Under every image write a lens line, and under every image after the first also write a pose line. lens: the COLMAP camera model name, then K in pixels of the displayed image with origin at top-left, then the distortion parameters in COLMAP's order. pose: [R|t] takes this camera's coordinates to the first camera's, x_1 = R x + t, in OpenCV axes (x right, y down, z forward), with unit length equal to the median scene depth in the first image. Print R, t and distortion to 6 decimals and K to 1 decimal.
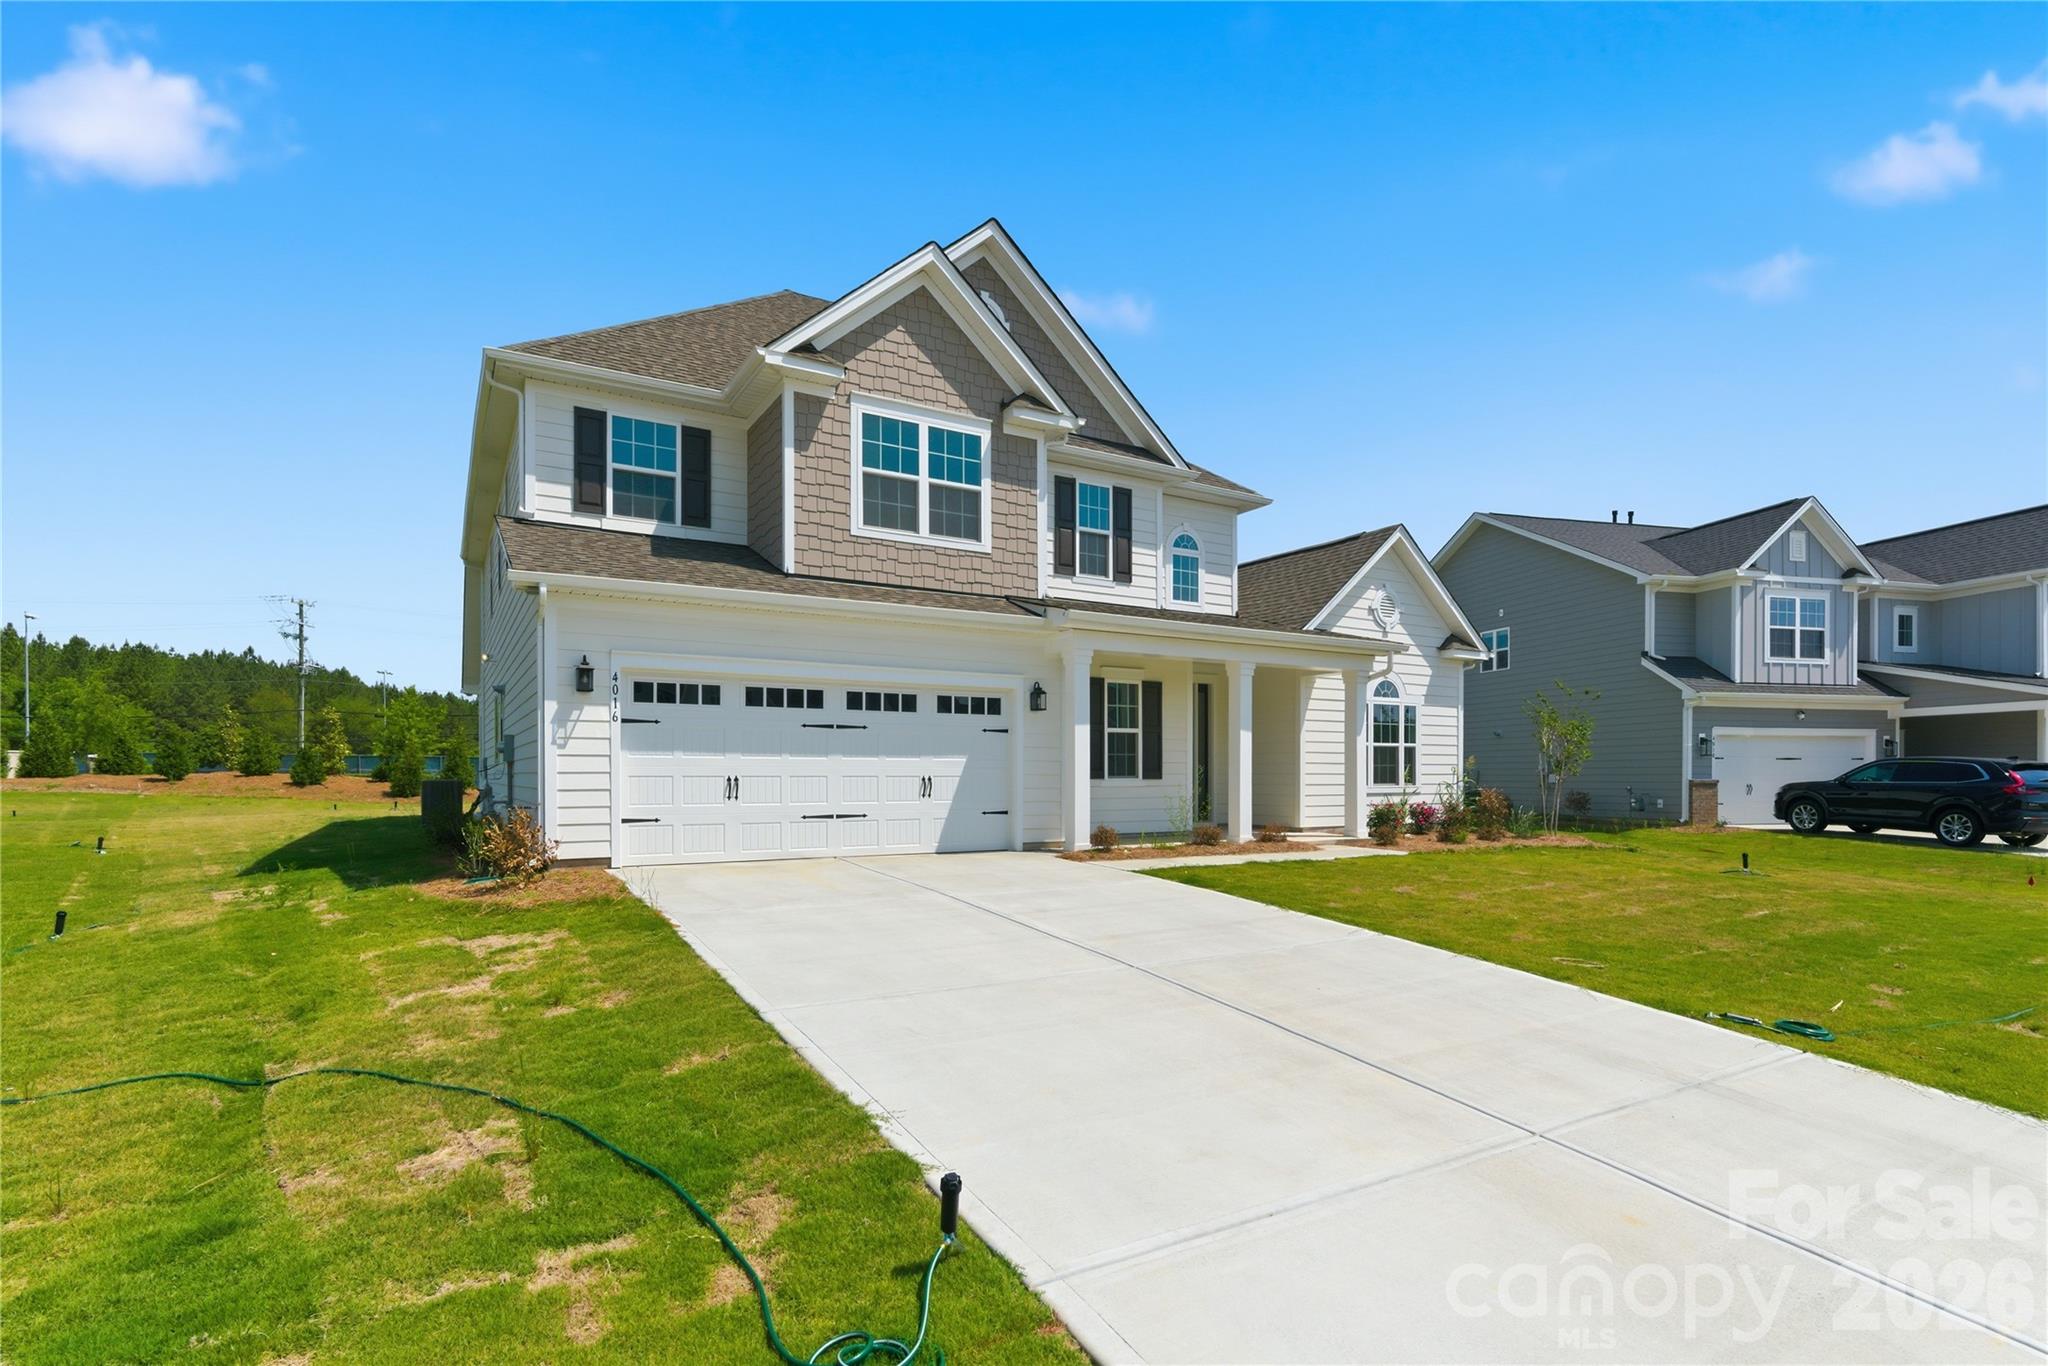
lens RADIAL K [[964.4, 0, 1023.8], [0, 964.4, 774.3], [0, 0, 1]] dist [0.000629, 0.000045]
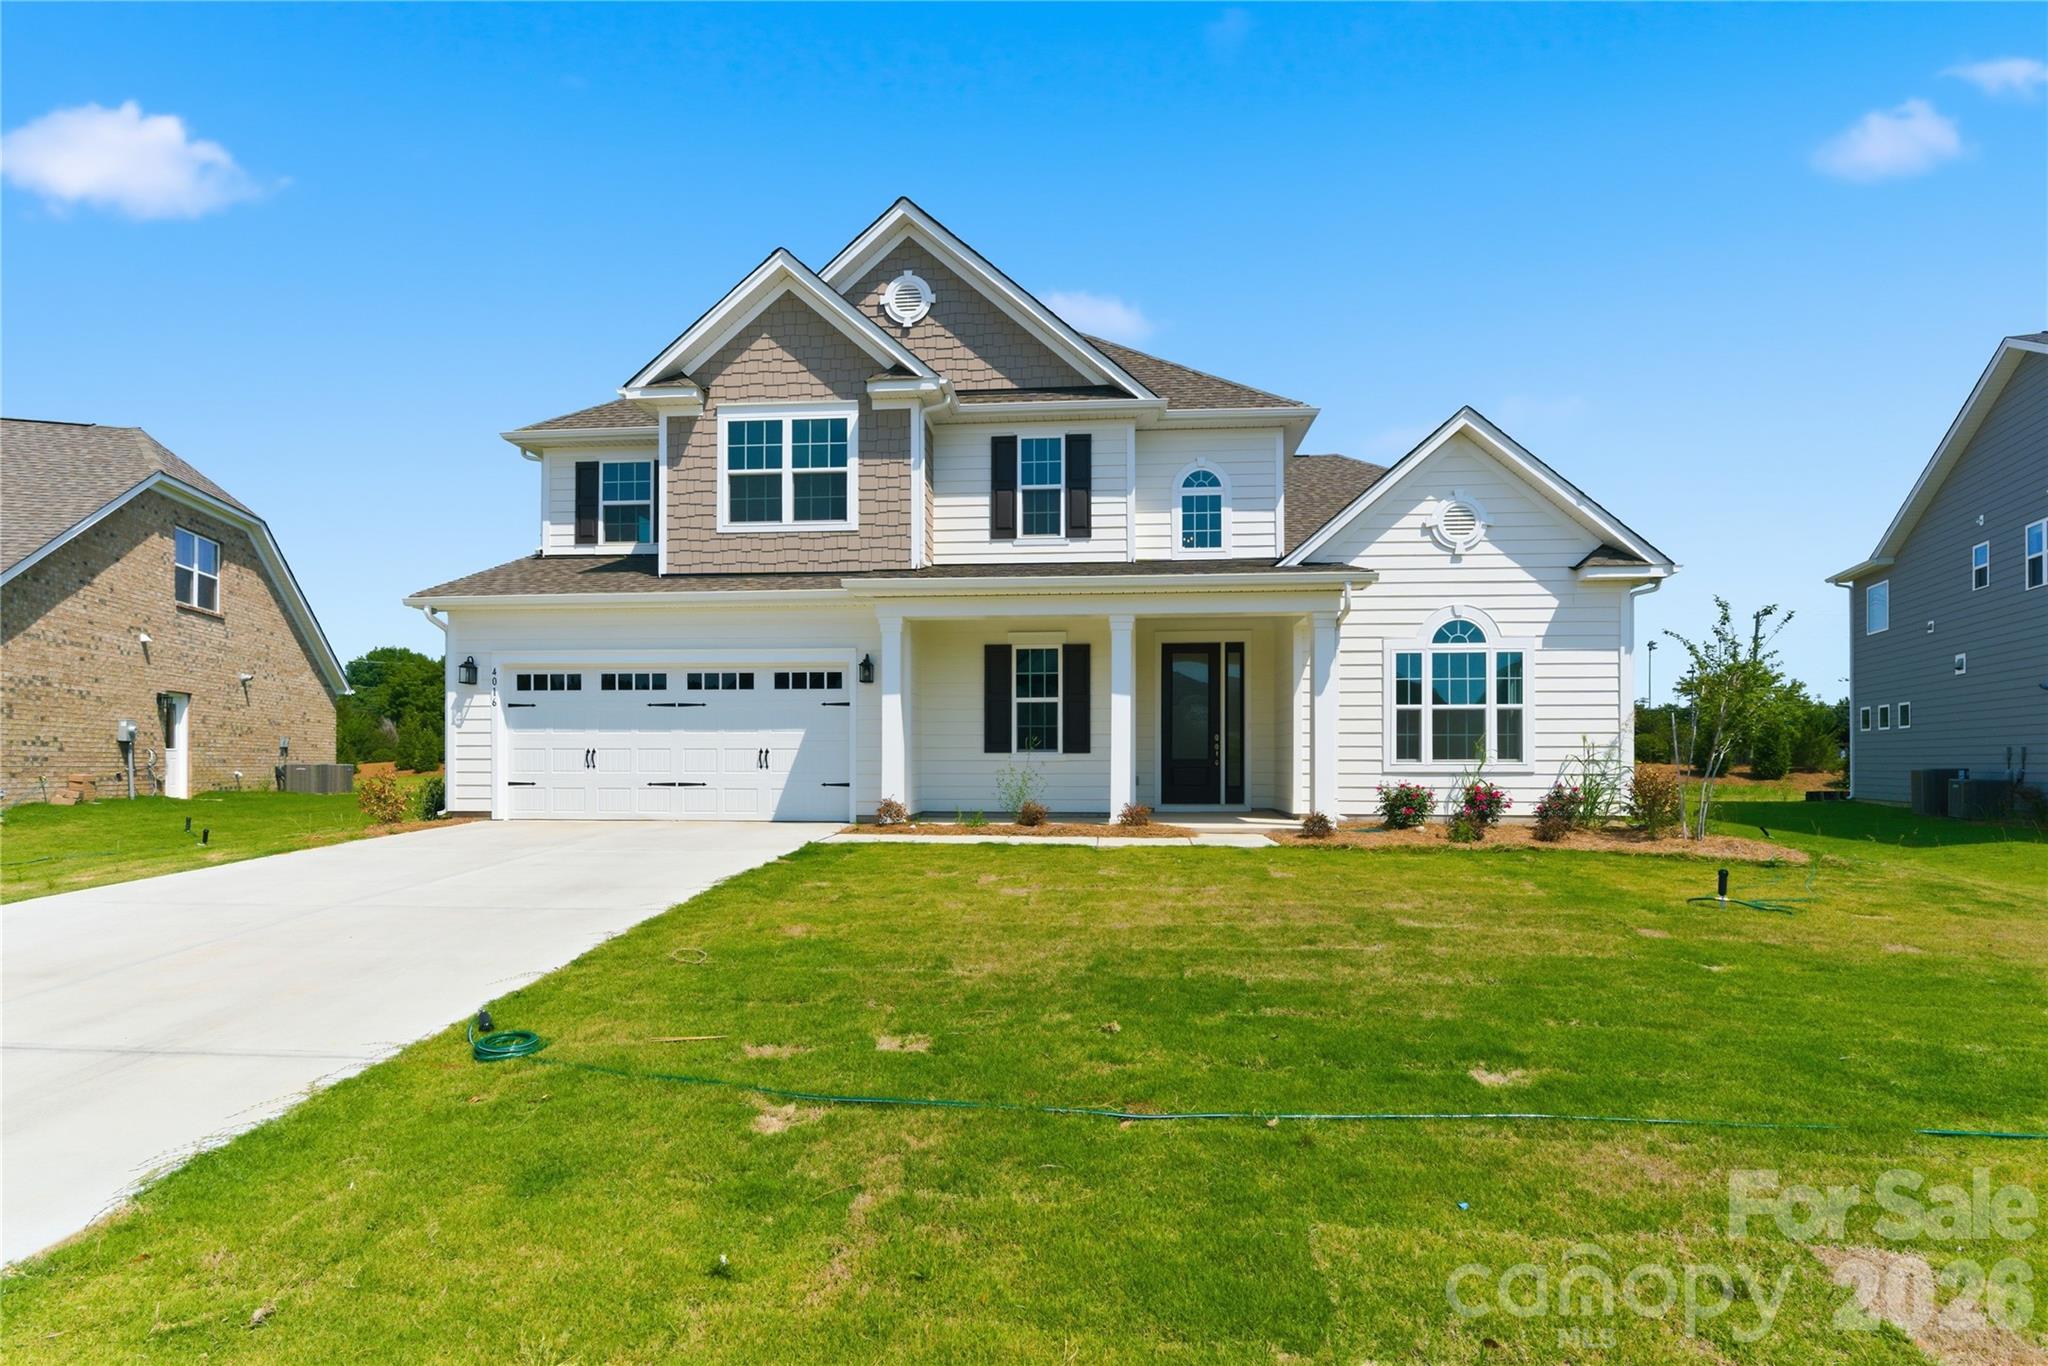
lens RADIAL K [[933.7, 0, 1030.7], [0, 933.7, 745.0], [0, 0, 1]] dist [0.000719, 0.000063]
pose [[0.821101, -0.004955, -0.570762, 0.690366], [0.000012, 0.999962, -0.008665, 0.006281], [0.570783, 0.007108, 0.821070, 0.301742]]
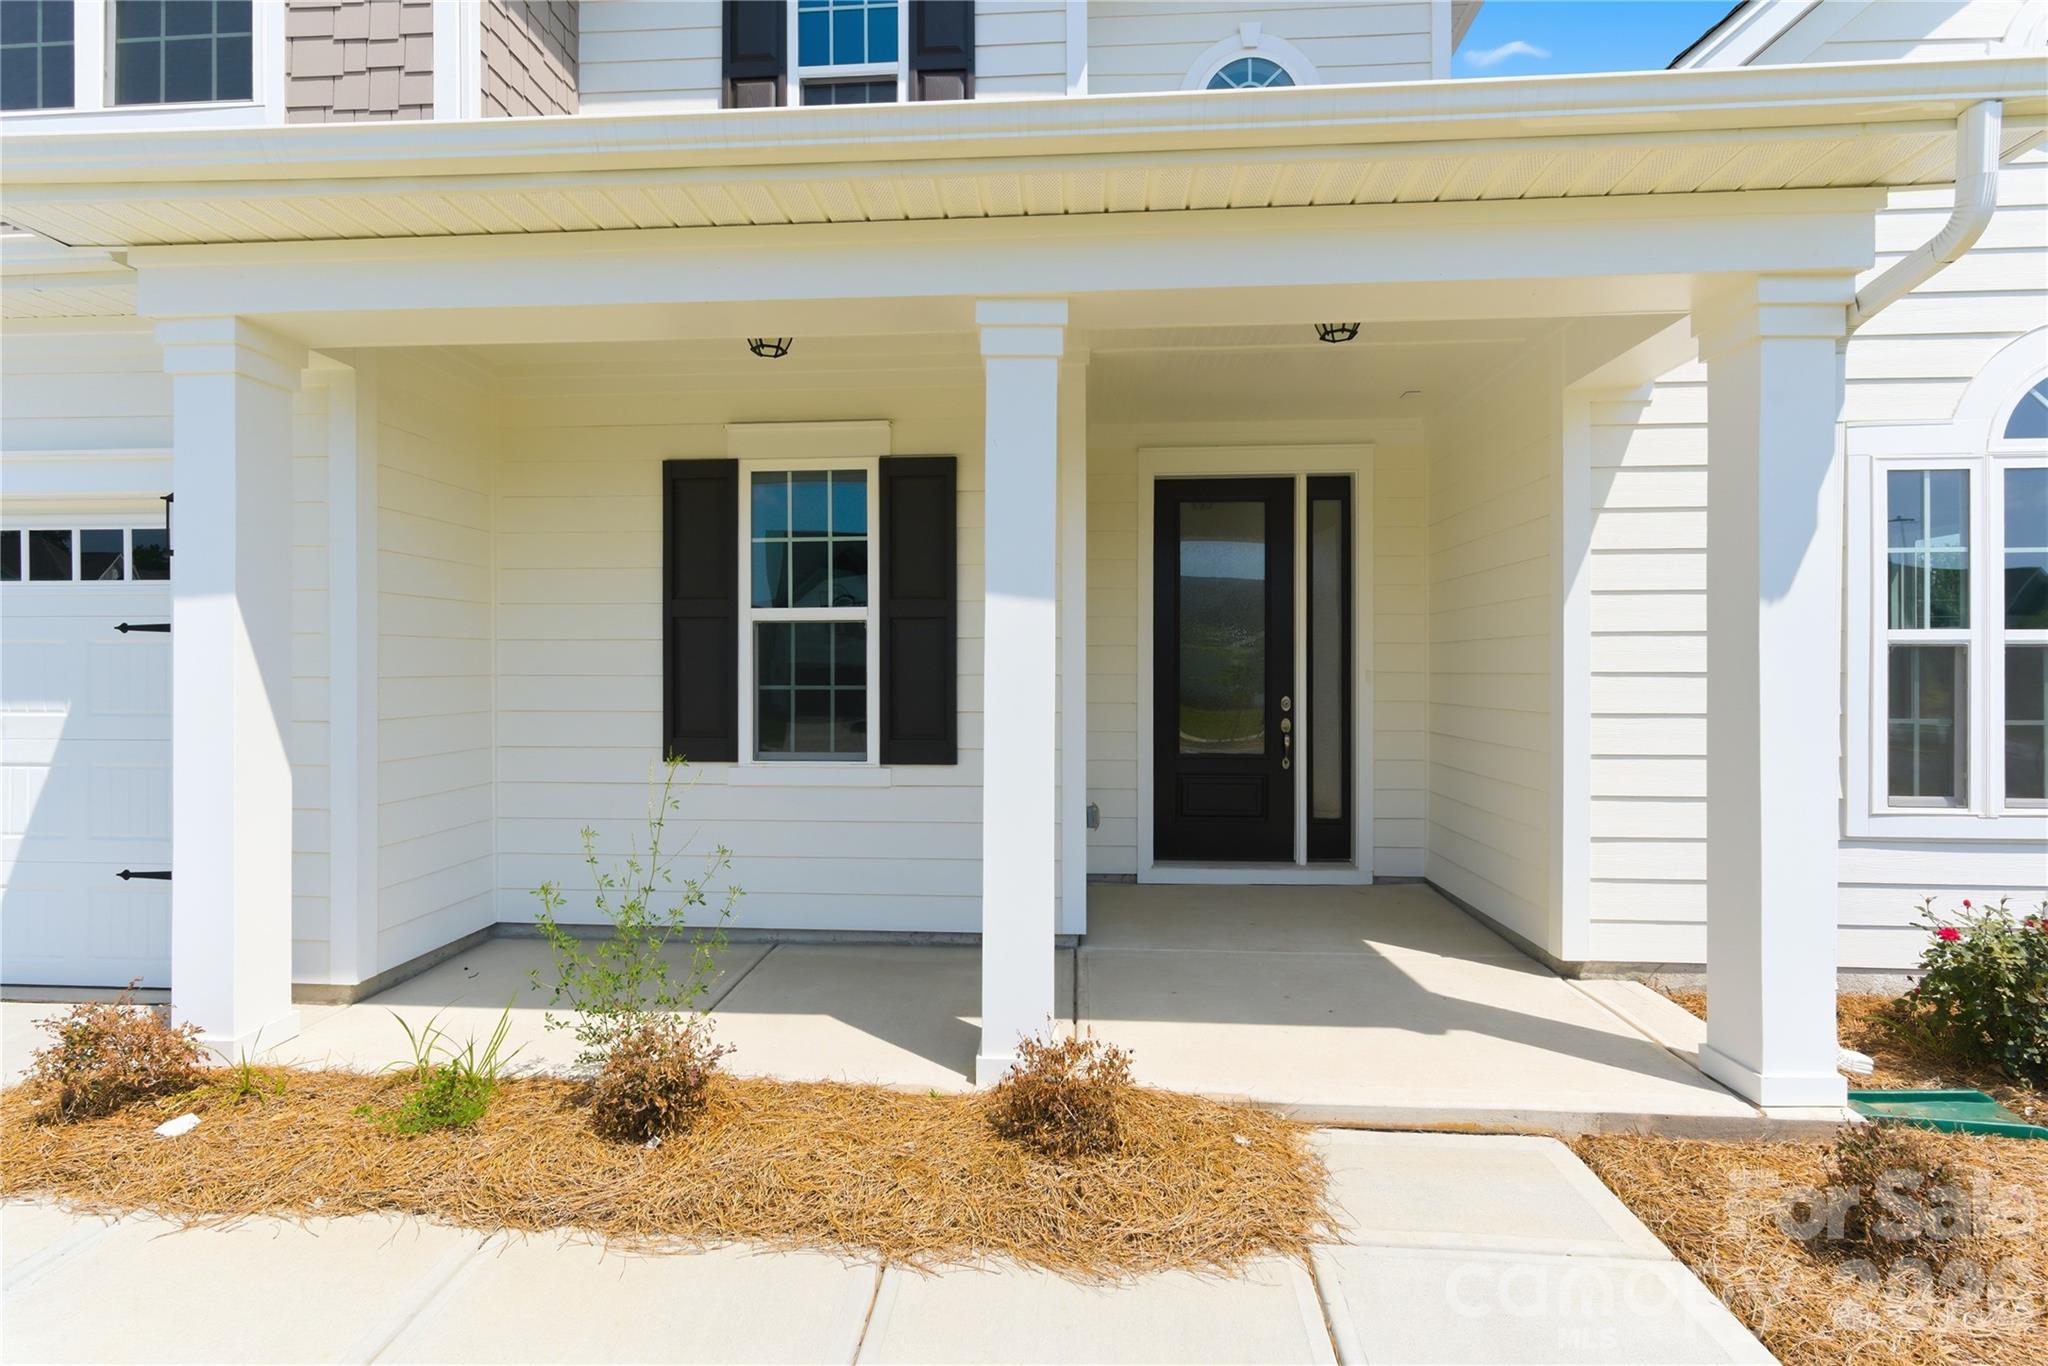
lens RADIAL K [[951.6, 0, 1016.8], [0, 951.6, 663.3], [0, 0, 1]] dist [-0.000680, -0.000192]
pose [[0.828809, -0.003926, -0.559519, 0.389442], [0.000794, 0.999983, -0.005839, -0.030470], [0.559532, 0.004395, 0.828797, 0.878883]]
